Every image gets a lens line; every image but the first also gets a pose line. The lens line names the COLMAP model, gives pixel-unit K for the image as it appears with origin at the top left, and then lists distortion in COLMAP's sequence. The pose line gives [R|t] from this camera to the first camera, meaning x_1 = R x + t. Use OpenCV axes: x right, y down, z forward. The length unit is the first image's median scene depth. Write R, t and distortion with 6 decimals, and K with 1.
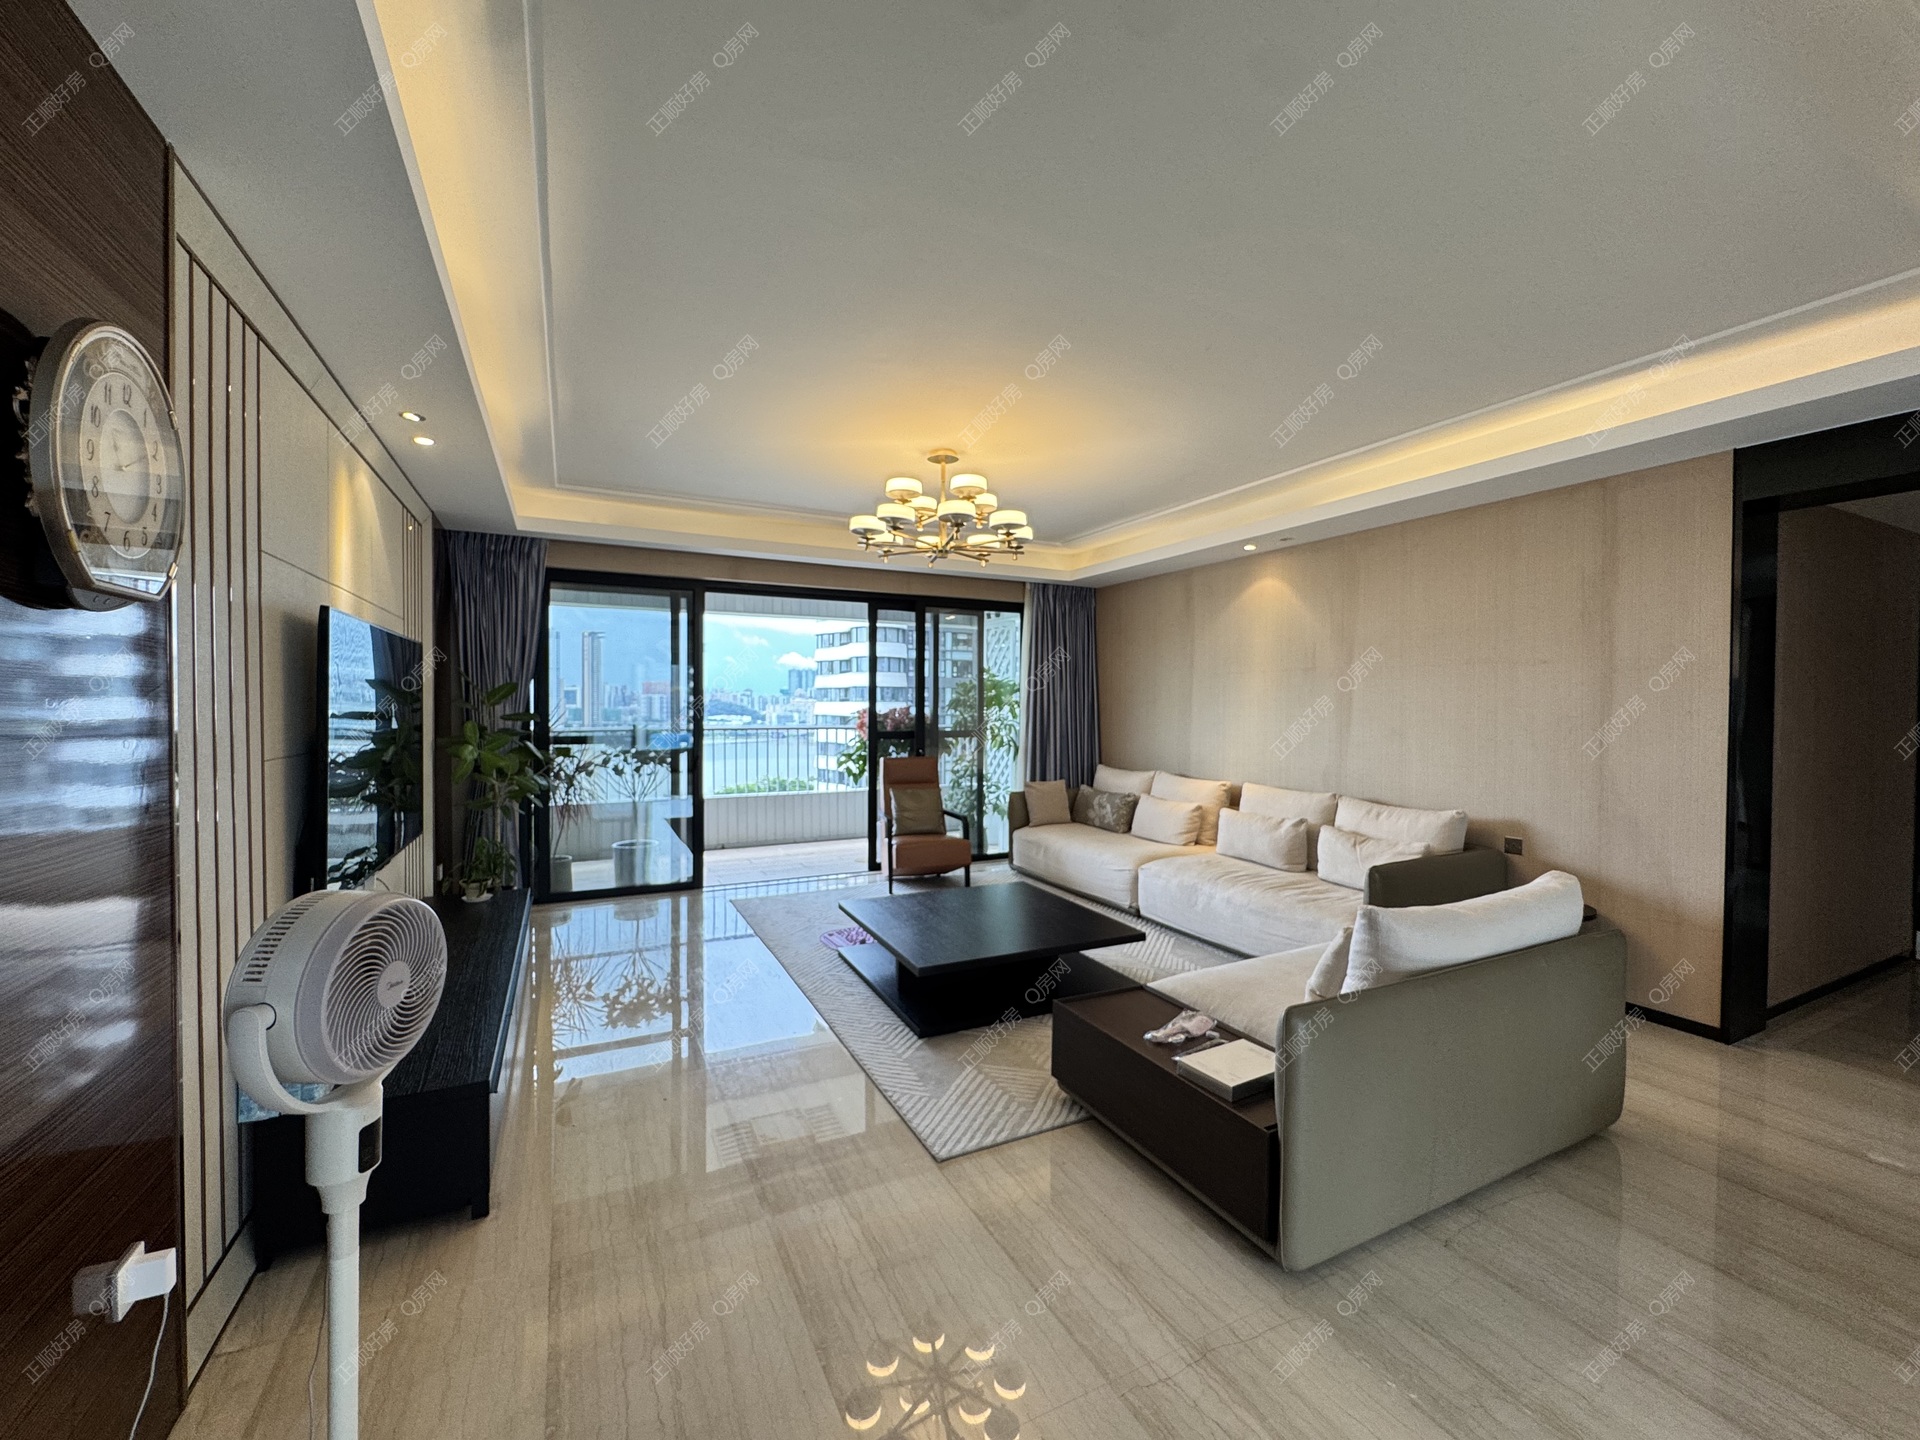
lens RADIAL K [[761.1, 0, 949.3], [0, 761.1, 721.5], [0, 0, 1]] dist [0.008426, -0.000833]
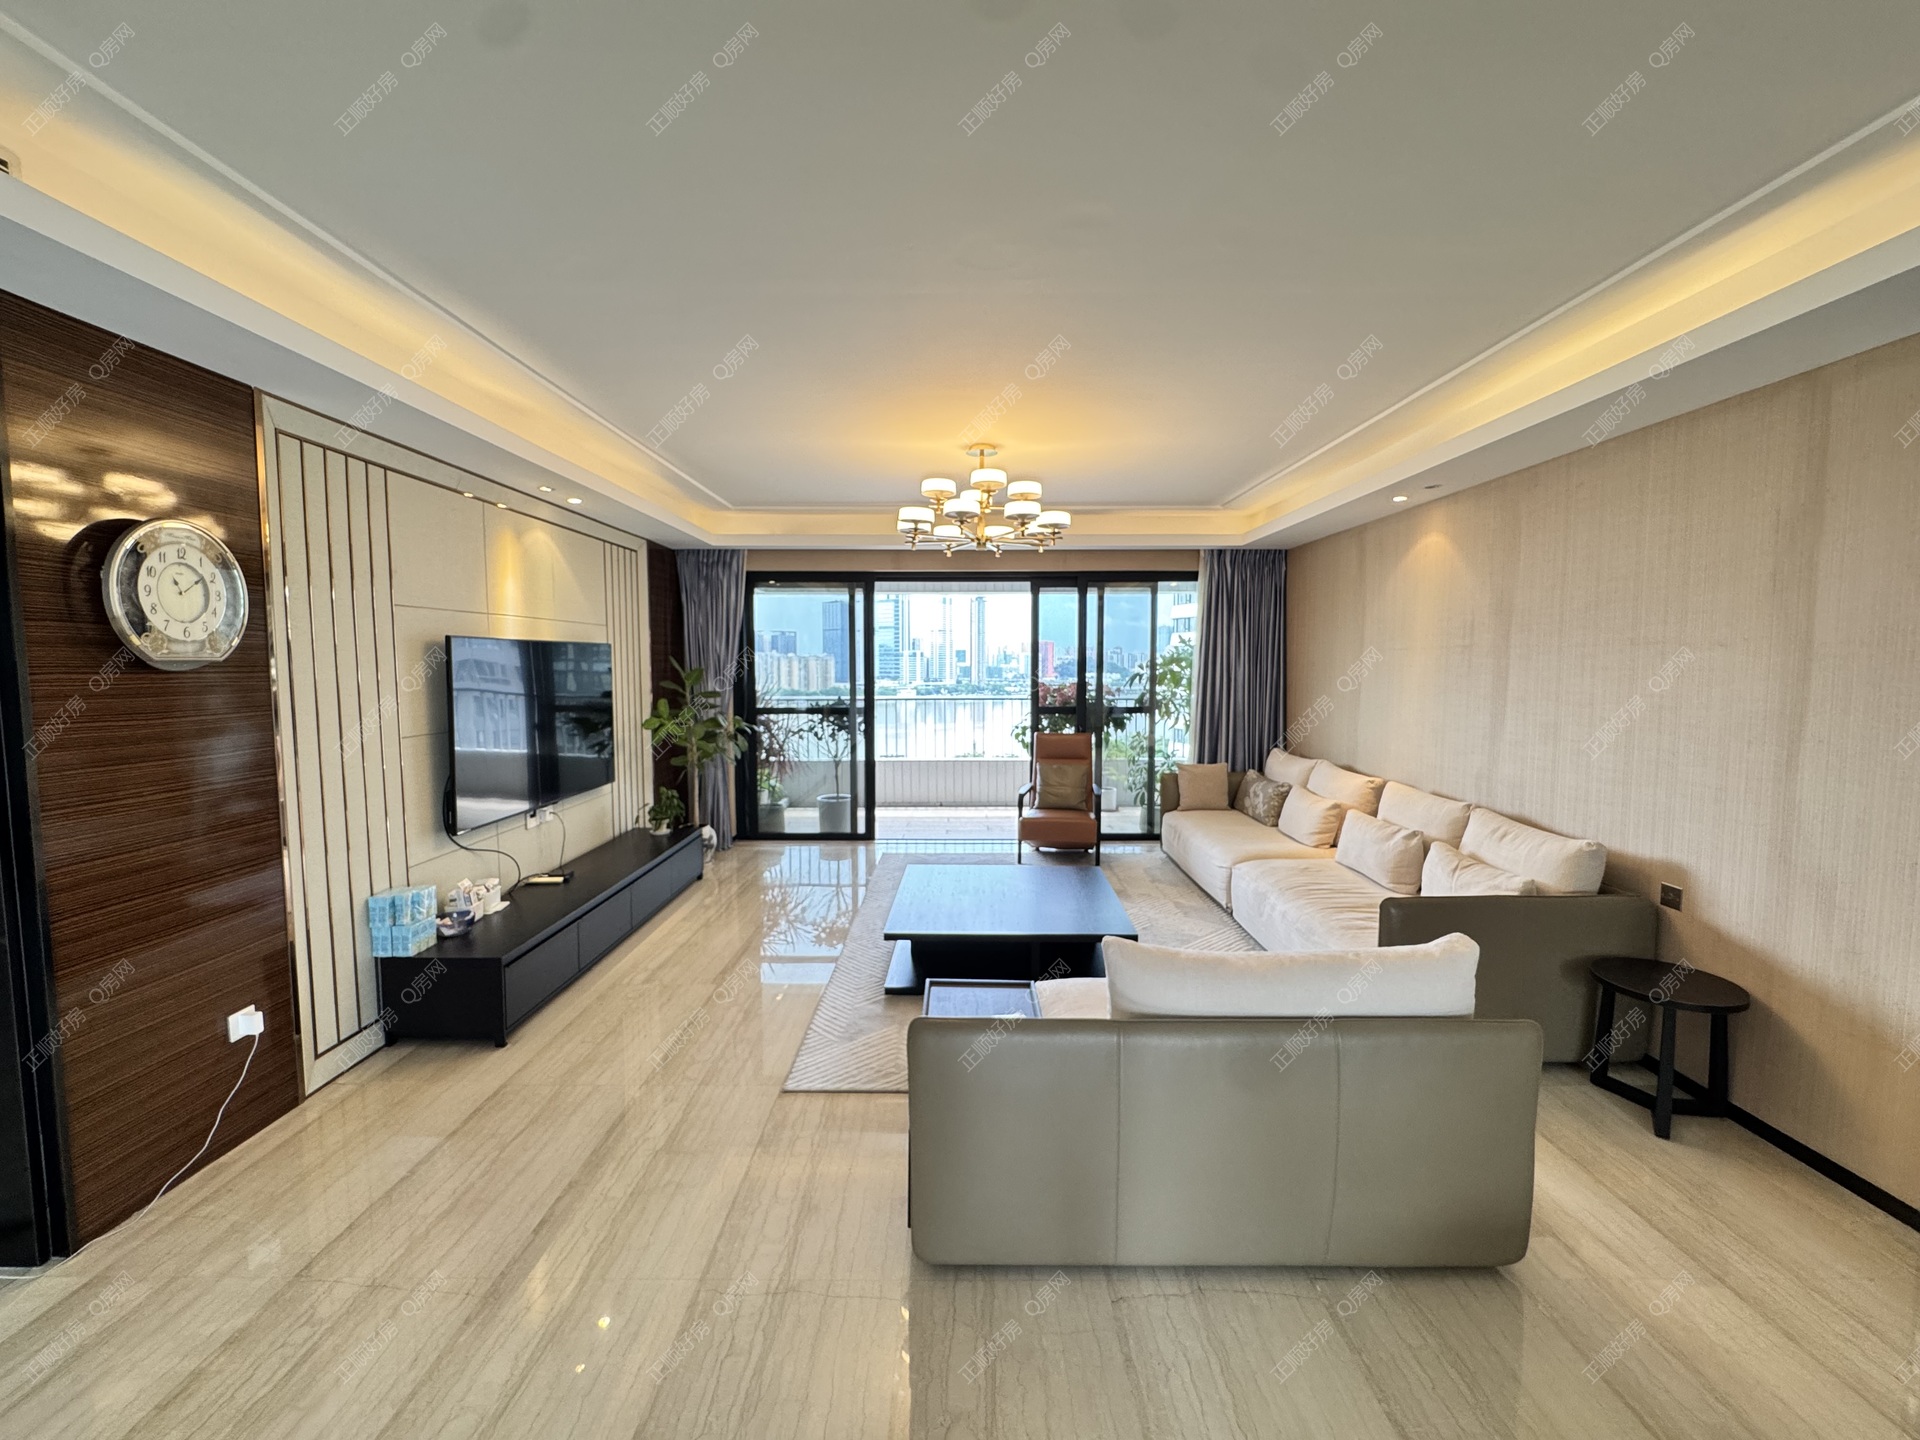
lens RADIAL K [[761.1, 0, 963.2], [0, 761.1, 719.2], [0, 0, 1]] dist [0.008426, -0.000833]
pose [[0.894838, 0.029116, -0.445441, 0.304100], [-0.005293, 0.998492, 0.054633, -0.028602], [0.446361, -0.046530, 0.893643, 0.035111]]
